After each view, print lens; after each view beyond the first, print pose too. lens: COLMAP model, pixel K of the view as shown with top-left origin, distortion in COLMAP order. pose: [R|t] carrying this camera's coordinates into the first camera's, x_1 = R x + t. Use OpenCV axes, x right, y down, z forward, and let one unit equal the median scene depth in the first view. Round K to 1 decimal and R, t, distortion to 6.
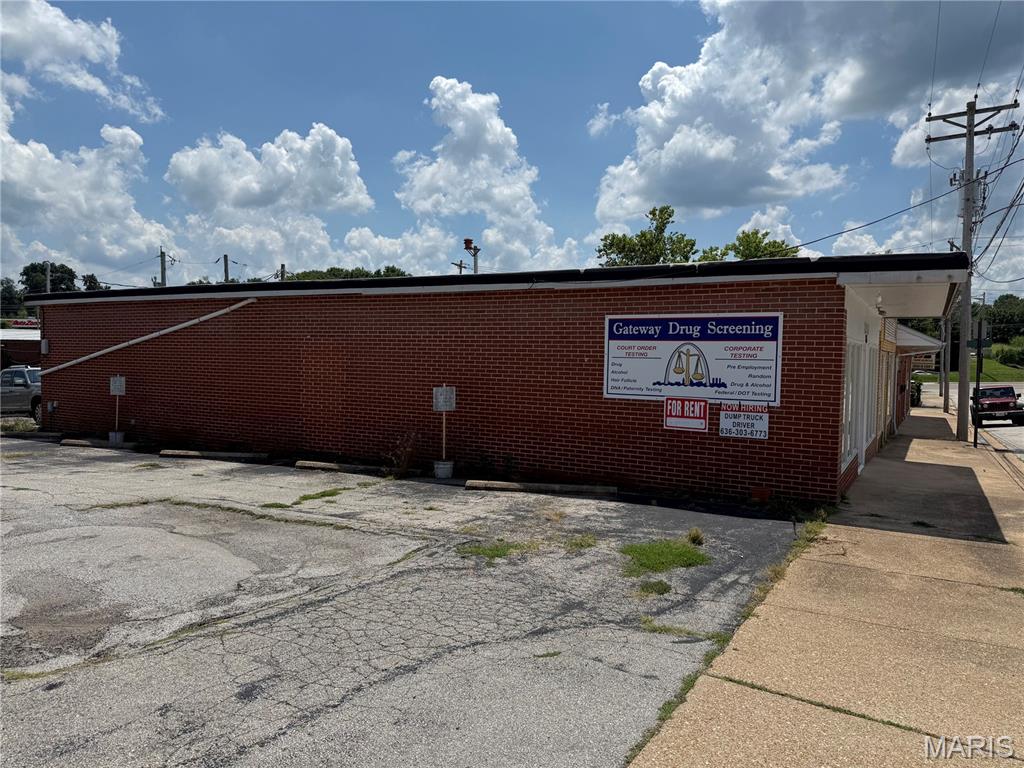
lens RADIAL K [[696.8, 0, 512.0], [0, 696.8, 384.0], [0, 0, 1]] dist [0.070134, -0.003320]
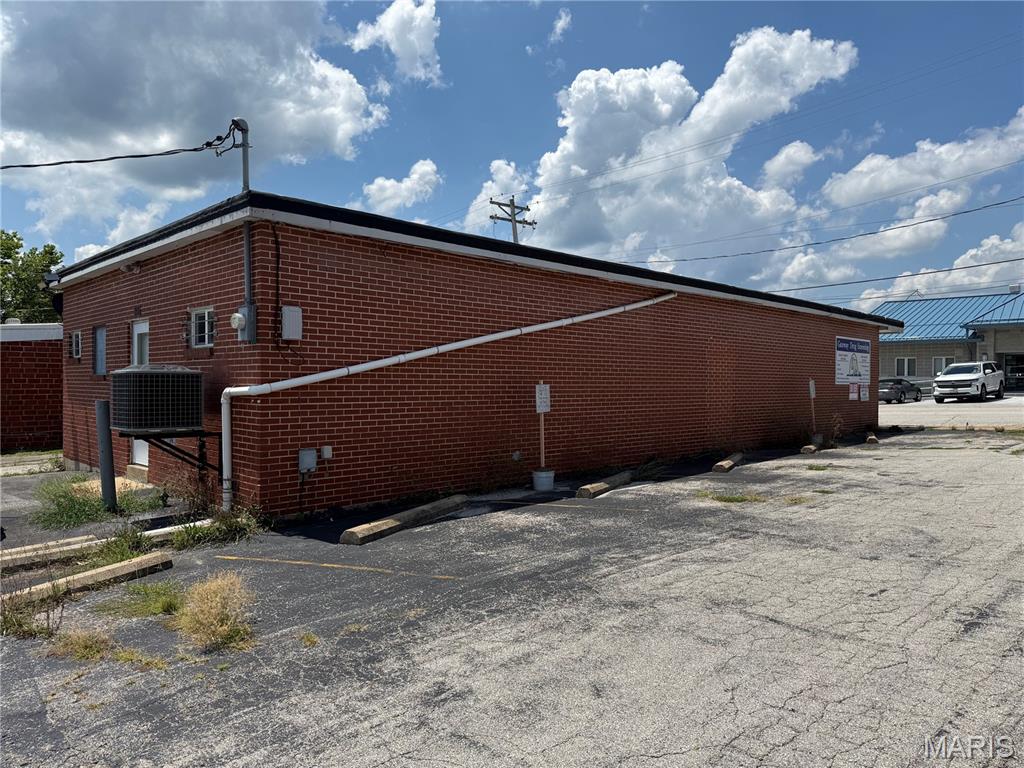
lens RADIAL K [[717.2, 0, 518.1], [0, 717.2, 384.7], [0, 0, 1]] dist [0.071620, -0.001806]
pose [[0.254916, -0.018051, 0.966795, -1.891630], [0.039000, 0.999204, 0.008373, -0.025955], [-0.966176, 0.035571, 0.255417, 1.375872]]
